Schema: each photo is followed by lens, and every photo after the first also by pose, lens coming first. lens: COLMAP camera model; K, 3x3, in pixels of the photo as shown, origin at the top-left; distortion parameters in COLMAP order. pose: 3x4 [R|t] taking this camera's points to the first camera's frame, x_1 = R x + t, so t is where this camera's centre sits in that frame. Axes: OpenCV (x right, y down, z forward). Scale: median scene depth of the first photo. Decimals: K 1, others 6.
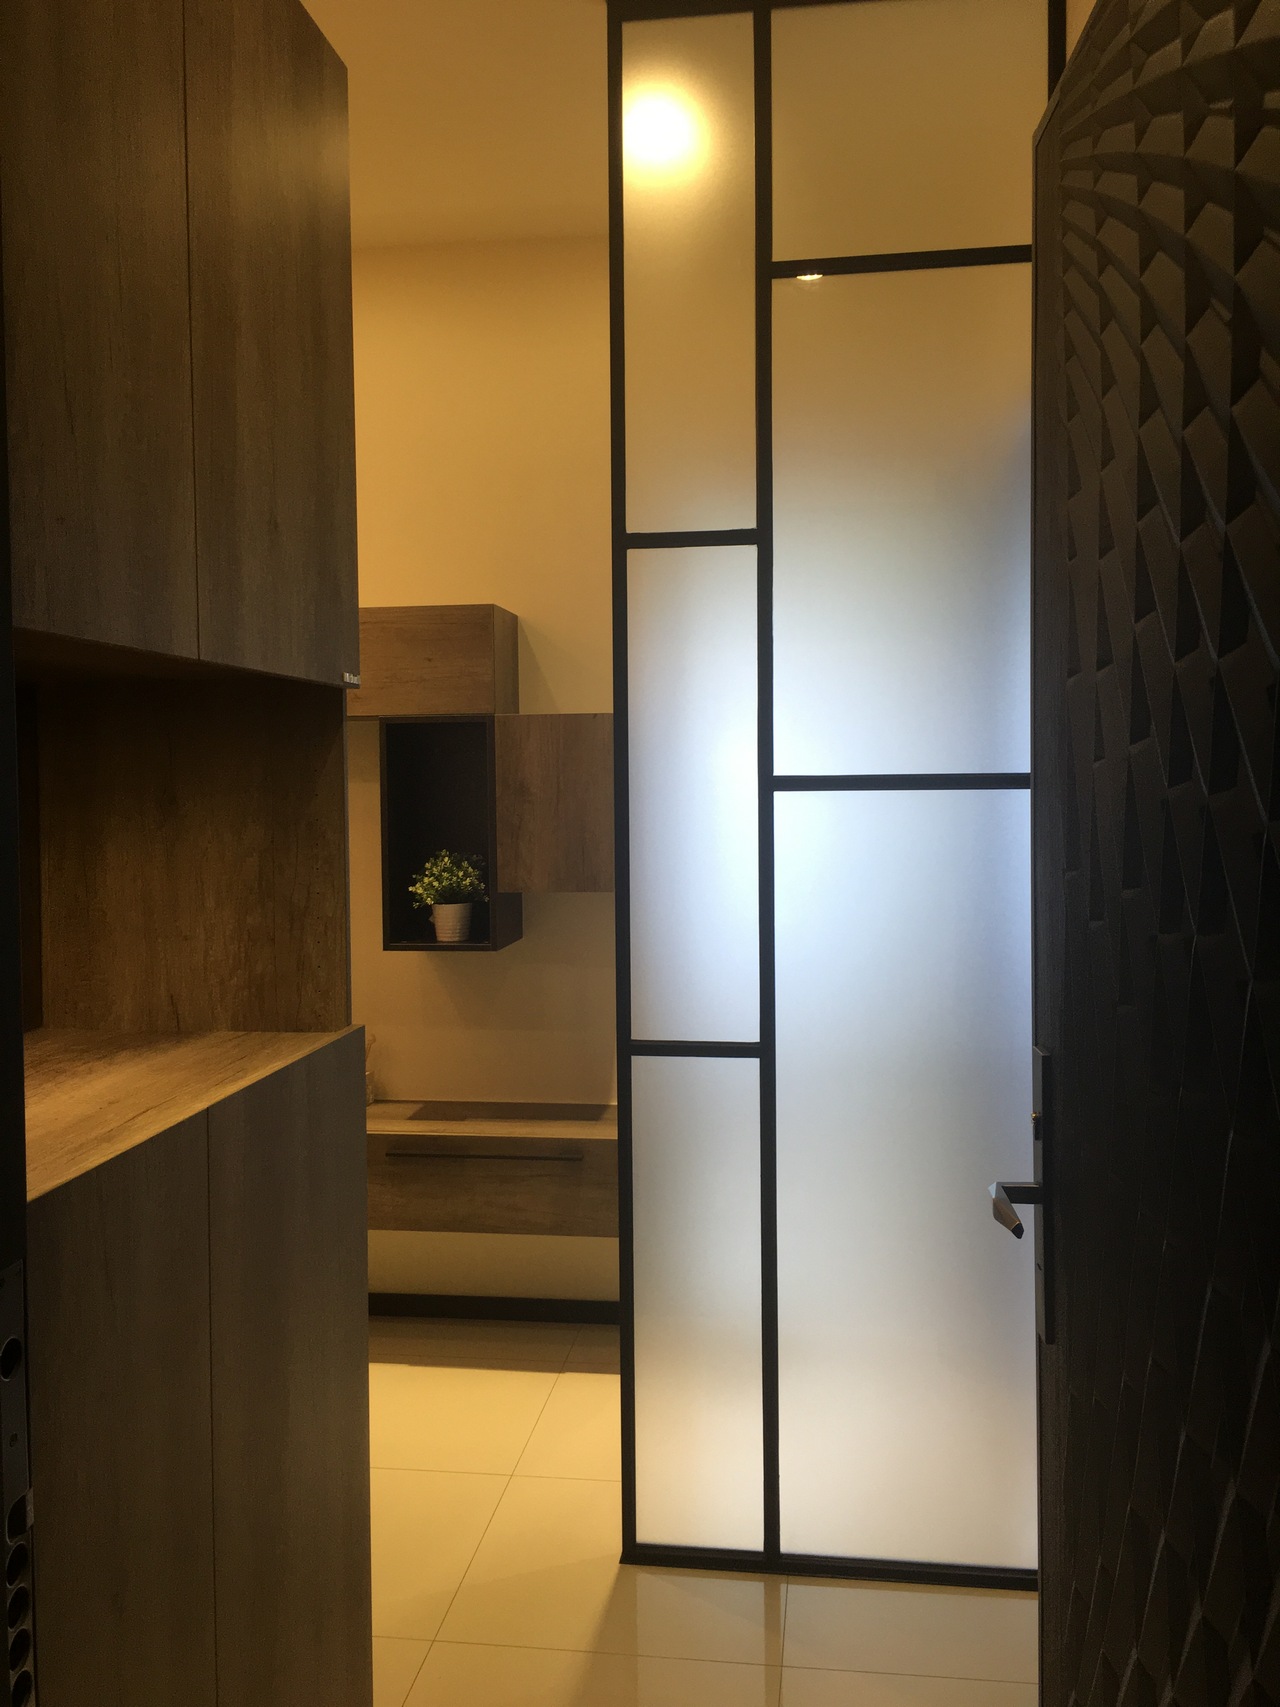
lens RADIAL K [[1455.3, 0, 640.1], [0, 1455.3, 847.2], [0, 0, 1]] dist [0.030520, -0.018440]
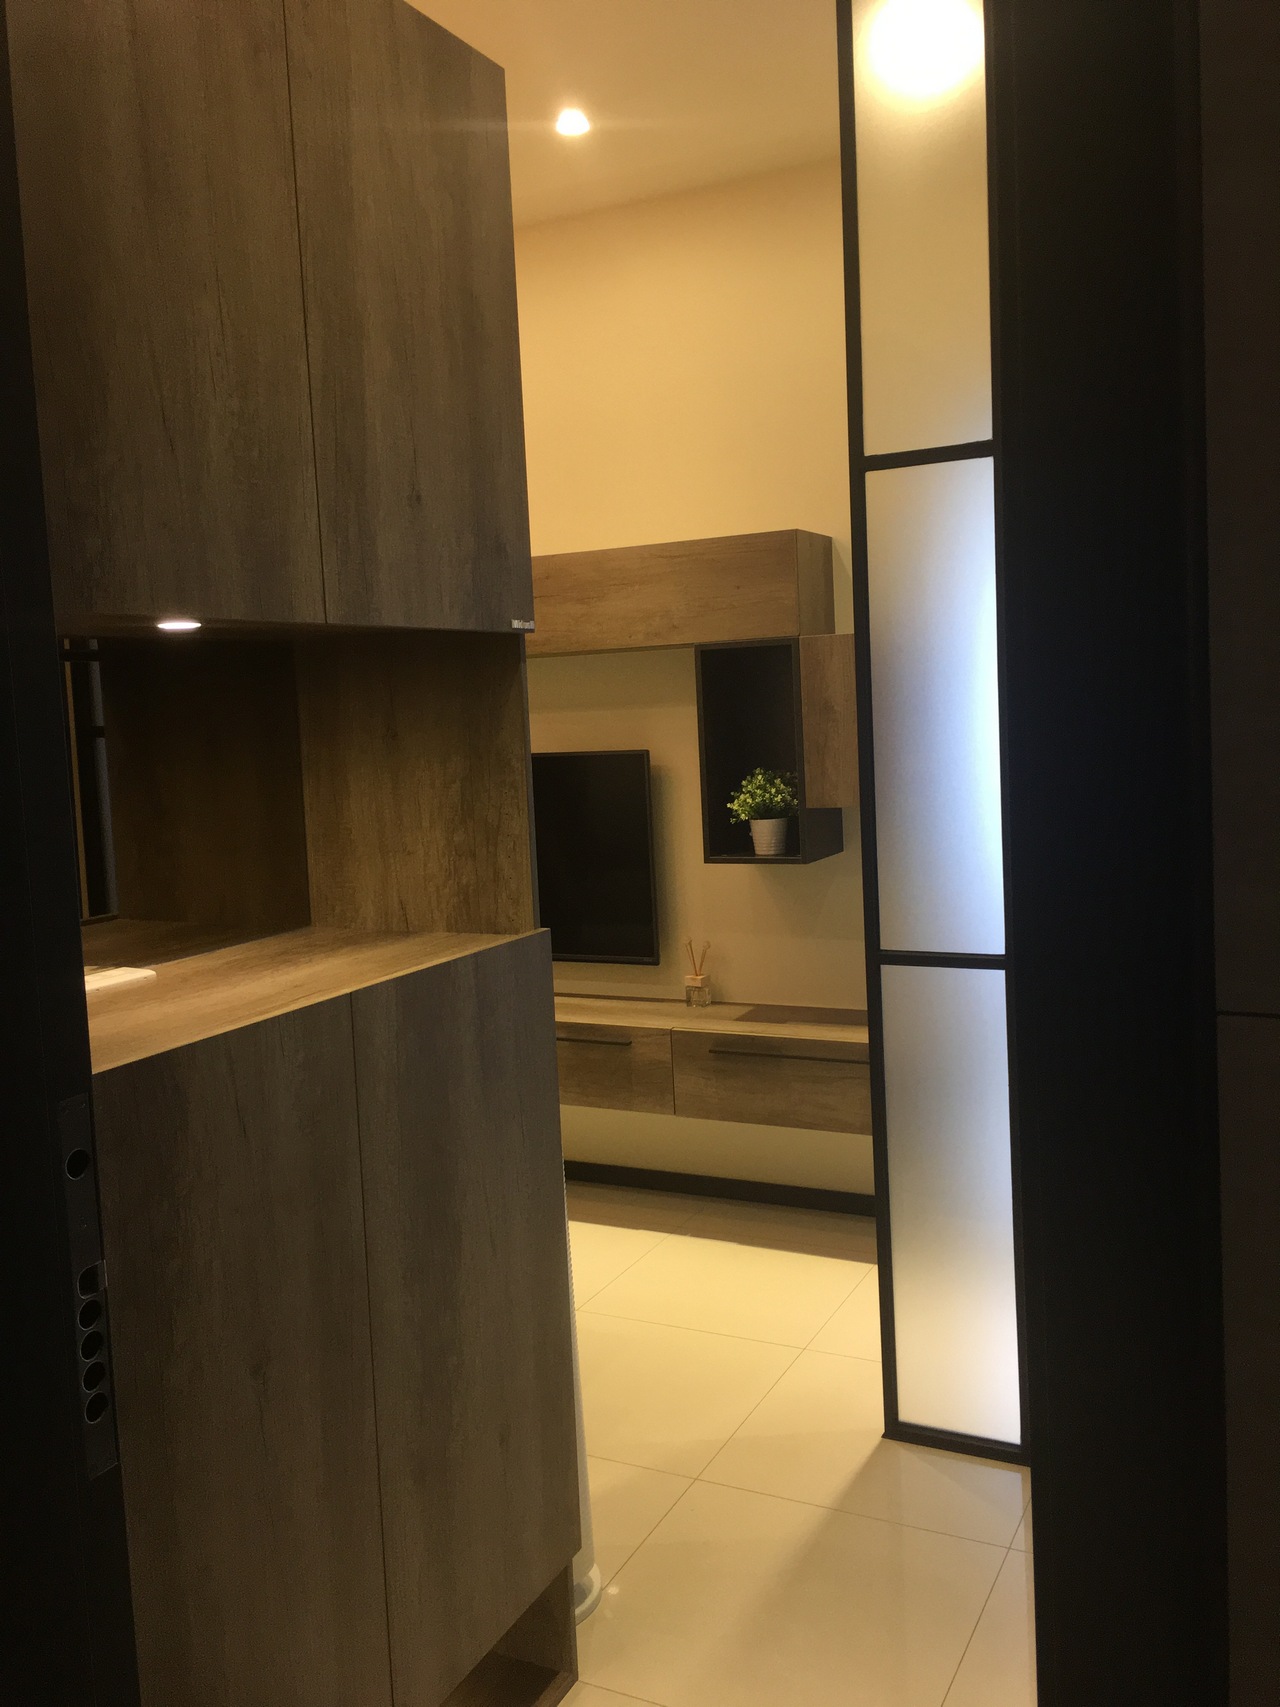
lens RADIAL K [[1455.3, 0, 641.3], [0, 1455.3, 856.6], [0, 0, 1]] dist [0.030520, -0.018440]
pose [[0.942243, 0.000249, -0.334930, 0.182146], [0.022112, 0.997772, 0.062949, -0.003319], [0.334200, -0.066719, 0.940138, -0.031164]]
